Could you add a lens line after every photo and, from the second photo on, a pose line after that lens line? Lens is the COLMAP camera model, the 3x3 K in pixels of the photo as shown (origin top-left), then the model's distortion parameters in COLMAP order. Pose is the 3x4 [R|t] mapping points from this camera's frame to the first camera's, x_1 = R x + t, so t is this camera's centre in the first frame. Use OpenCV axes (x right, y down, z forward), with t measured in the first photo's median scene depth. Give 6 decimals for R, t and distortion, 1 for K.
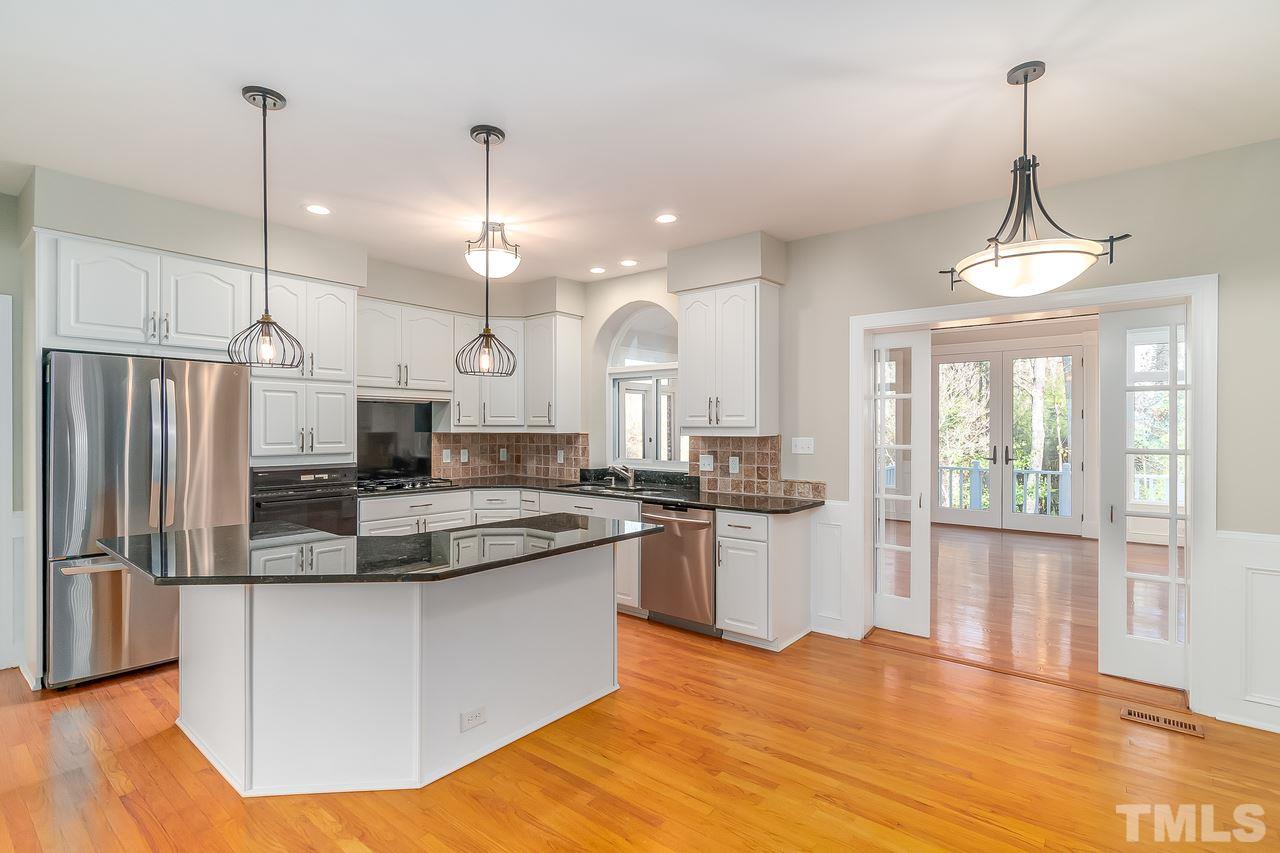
lens RADIAL K [[611.9, 0, 636.2], [0, 611.9, 430.3], [0, 0, 1]] dist [-0.002111, -0.000189]
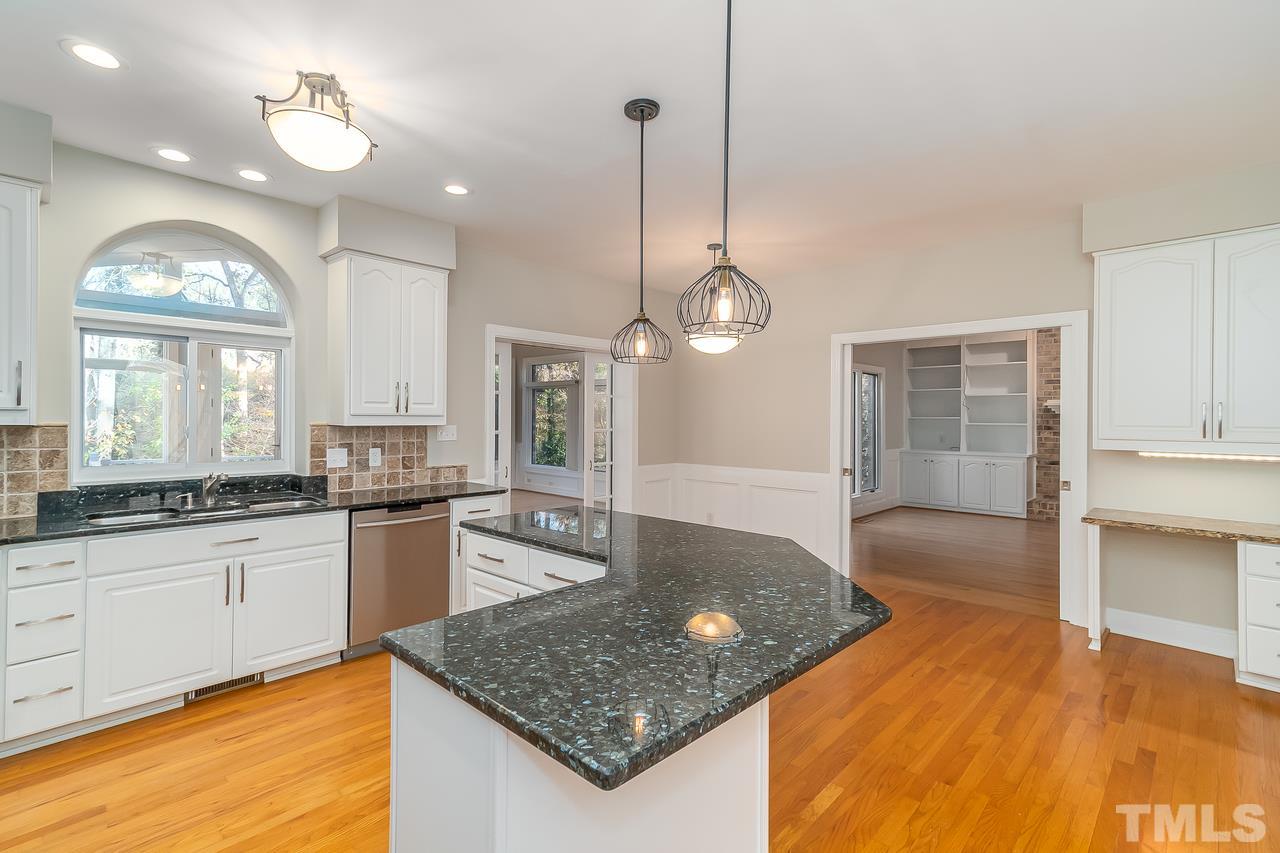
lens RADIAL K [[582.2, 0, 633.7], [0, 582.2, 421.8], [0, 0, 1]] dist [0.009455, 0.000023]
pose [[0.079537, -0.005218, 0.996818, -0.633647], [-0.000616, 0.999986, 0.005283, -0.000599], [-0.996832, -0.001034, 0.079533, 0.519525]]
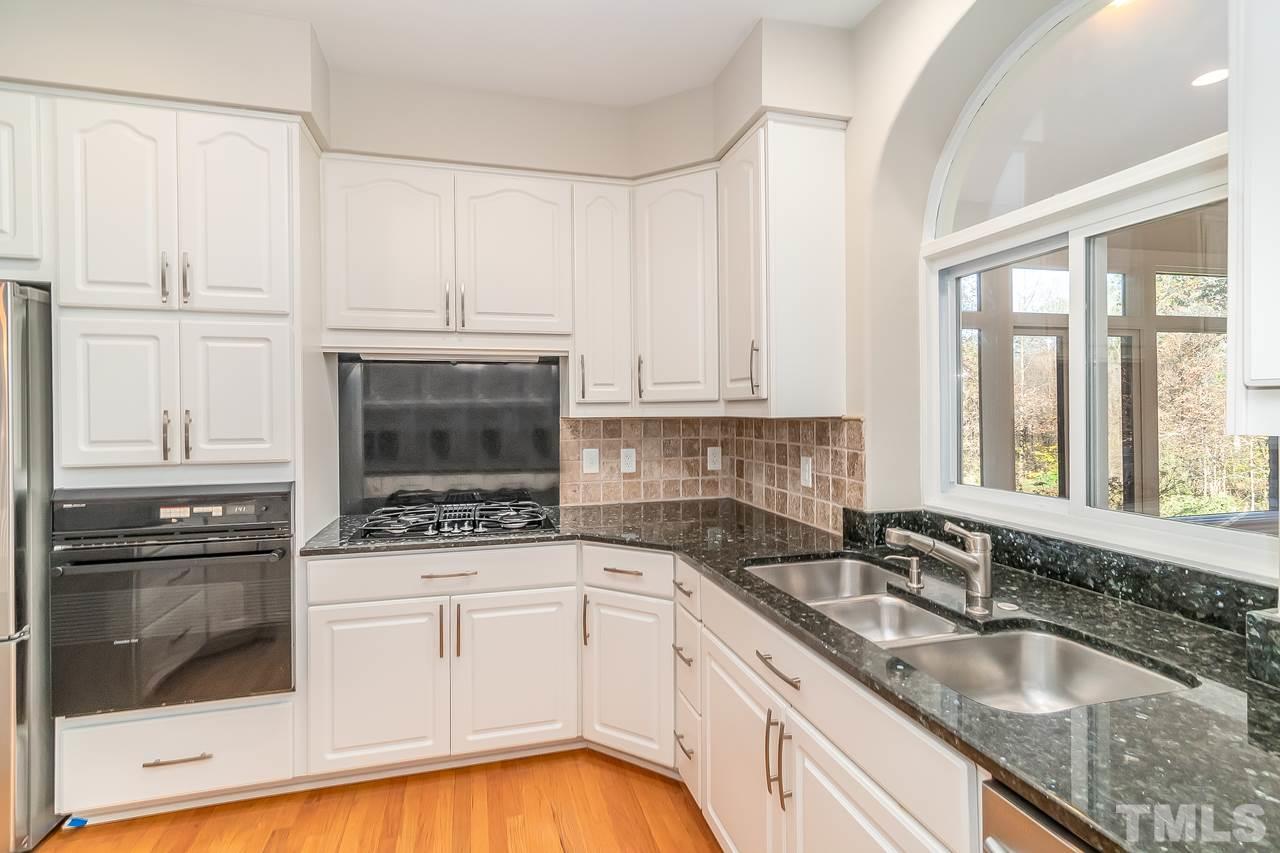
lens RADIAL K [[582.2, 0, 630.4], [0, 582.2, 416.0], [0, 0, 1]] dist [0.009455, 0.000023]
pose [[0.803581, -0.005265, -0.595173, 0.025679], [0.008646, 0.999959, 0.002828, 0.001831], [0.595133, -0.007419, 0.803593, 0.704672]]
